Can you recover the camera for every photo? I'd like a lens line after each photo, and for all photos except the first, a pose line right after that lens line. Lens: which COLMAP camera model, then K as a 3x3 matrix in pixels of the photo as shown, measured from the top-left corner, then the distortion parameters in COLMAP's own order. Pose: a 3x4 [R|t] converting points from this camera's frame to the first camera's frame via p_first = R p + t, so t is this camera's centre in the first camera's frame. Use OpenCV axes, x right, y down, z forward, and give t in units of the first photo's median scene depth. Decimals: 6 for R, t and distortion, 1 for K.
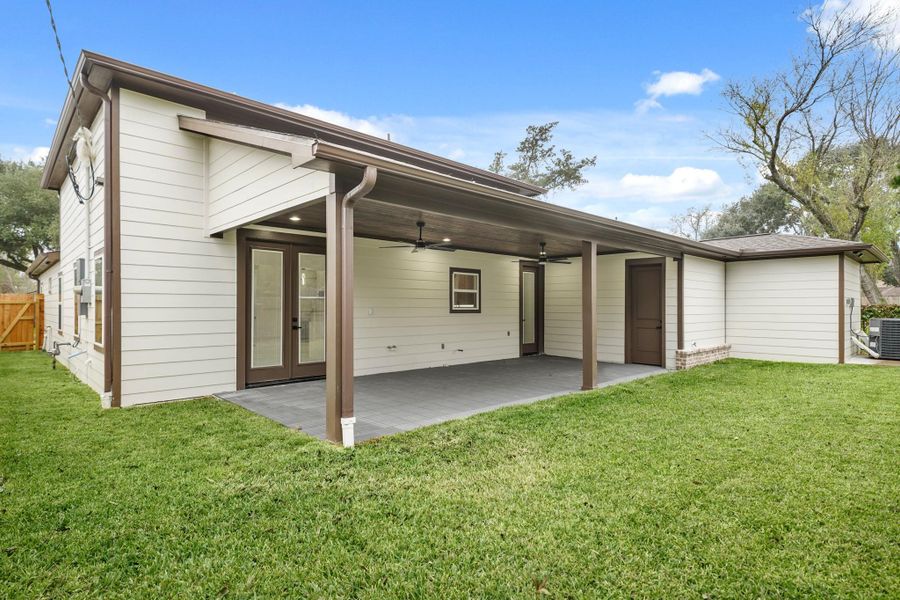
lens RADIAL K [[463.7, 0, 447.4], [0, 463.7, 301.0], [0, 0, 1]] dist [0.022037, 0.000933]
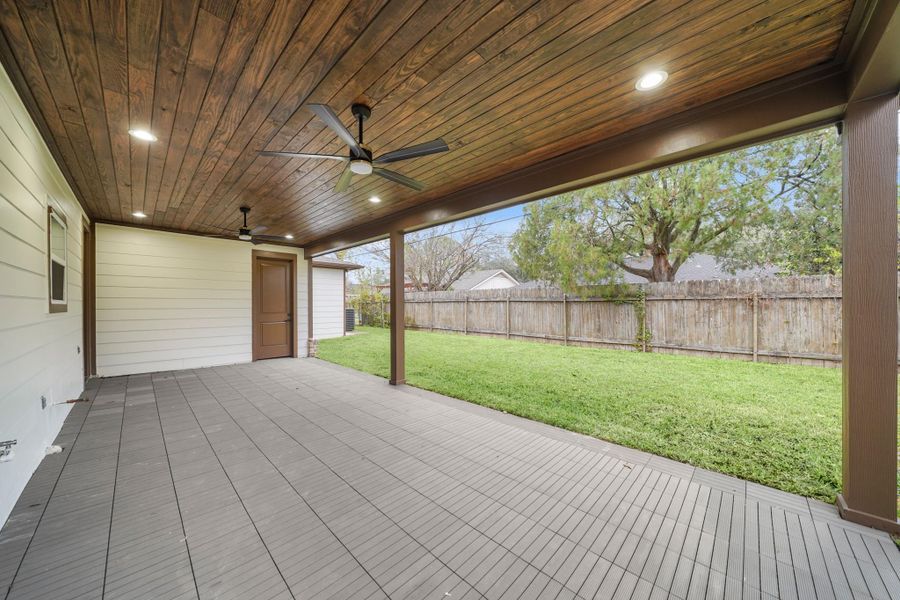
lens RADIAL K [[309.2, 0, 454.2], [0, 309.2, 297.4], [0, 0, 1]] dist [-0.001455, 0.000099]
pose [[-0.034768, 0.017109, 0.999249, -0.257783], [-0.009654, 0.999801, -0.017454, 0.013673], [-0.999349, -0.010253, -0.034596, 0.652761]]
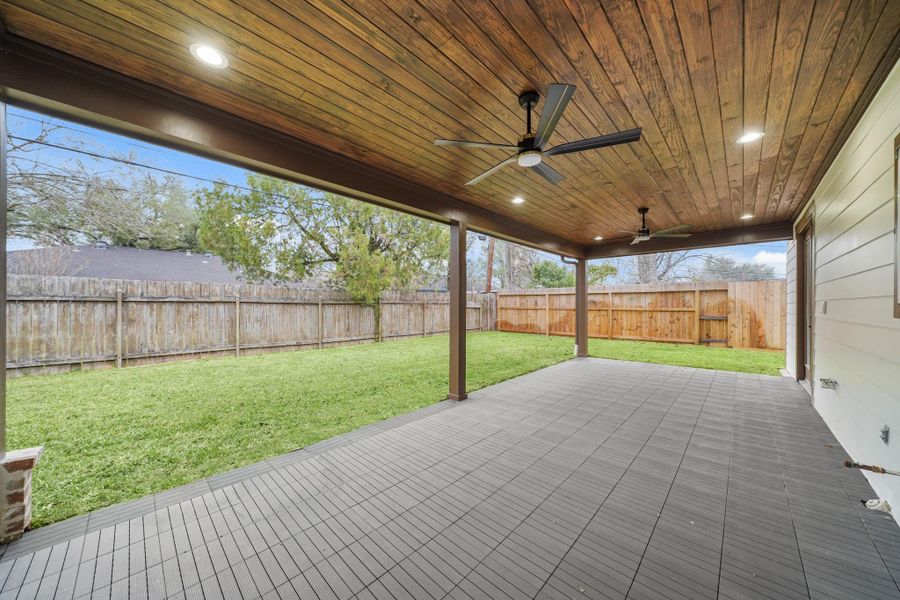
lens RADIAL K [[309.2, 0, 452.4], [0, 309.2, 308.9], [0, 0, 1]] dist [-0.001455, 0.000099]
pose [[-0.998759, -0.003698, -0.049665, 0.256500], [-0.003708, 0.999993, 0.000116, 0.019681], [0.049664, 0.000300, -0.998766, 1.140027]]
